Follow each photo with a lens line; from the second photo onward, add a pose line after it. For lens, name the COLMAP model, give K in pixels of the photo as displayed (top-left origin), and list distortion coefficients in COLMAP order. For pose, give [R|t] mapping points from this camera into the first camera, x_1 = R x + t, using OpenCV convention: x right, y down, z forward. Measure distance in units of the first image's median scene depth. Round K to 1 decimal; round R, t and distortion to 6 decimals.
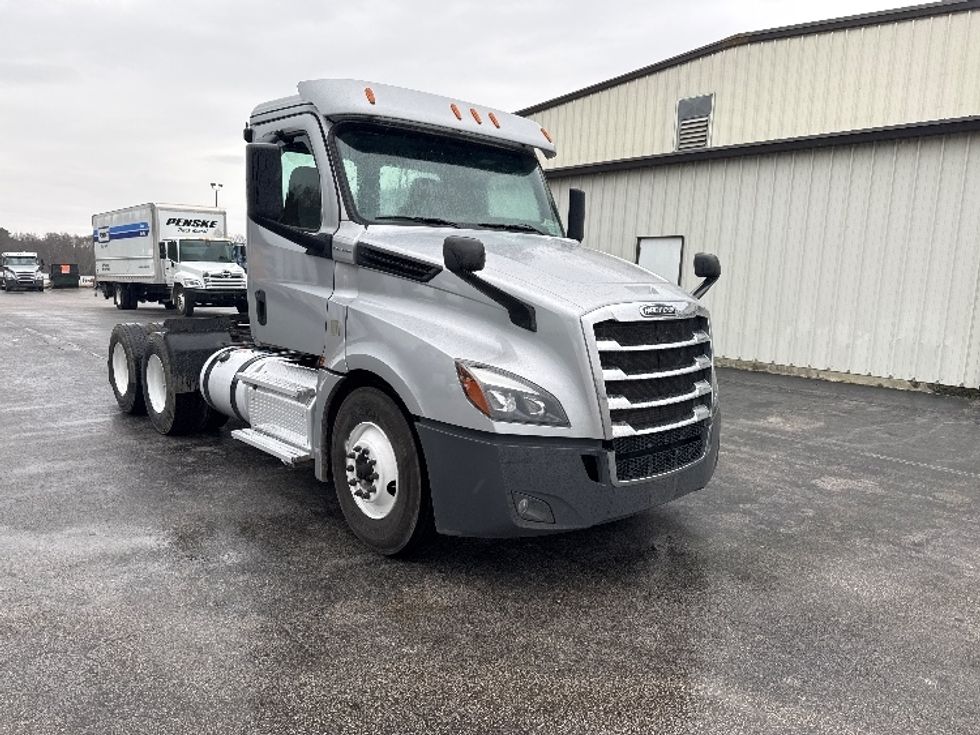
lens RADIAL K [[677.6, 0, 502.0], [0, 677.6, 381.6], [0, 0, 1]] dist [0.094515, -0.104736]
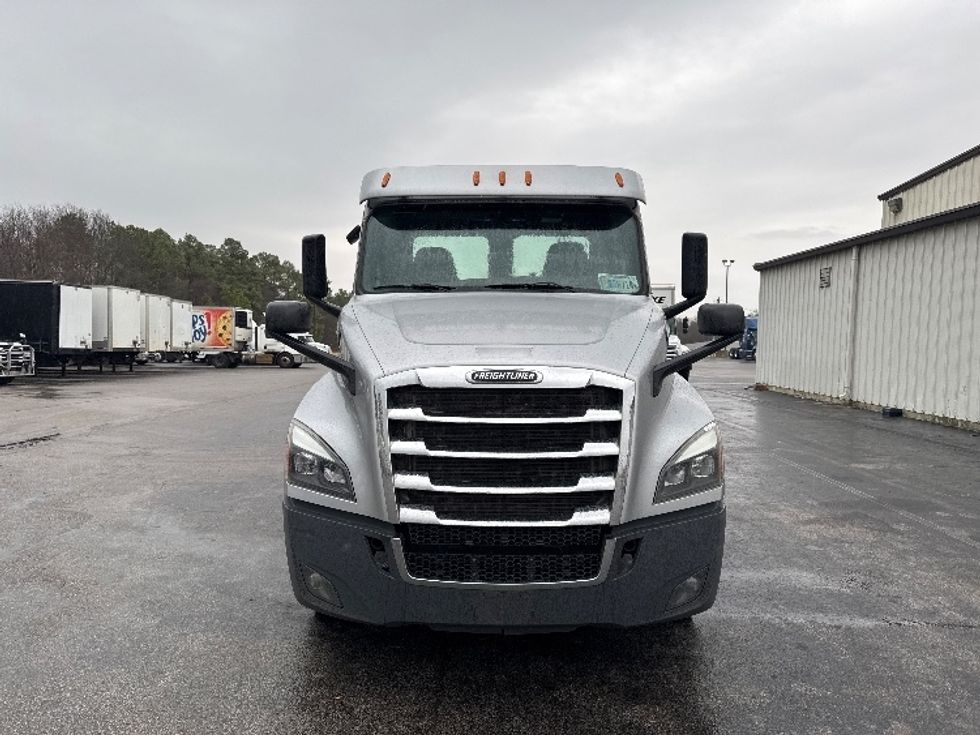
lens RADIAL K [[691.8, 0, 490.0], [0, 691.8, 367.5], [0, 0, 1]] dist [0.095154, -0.113575]
pose [[0.730631, 0.006814, -0.682738, 0.826698], [-0.092298, 0.991757, -0.088874, -0.041830], [0.676505, 0.127950, 0.725238, 0.407246]]
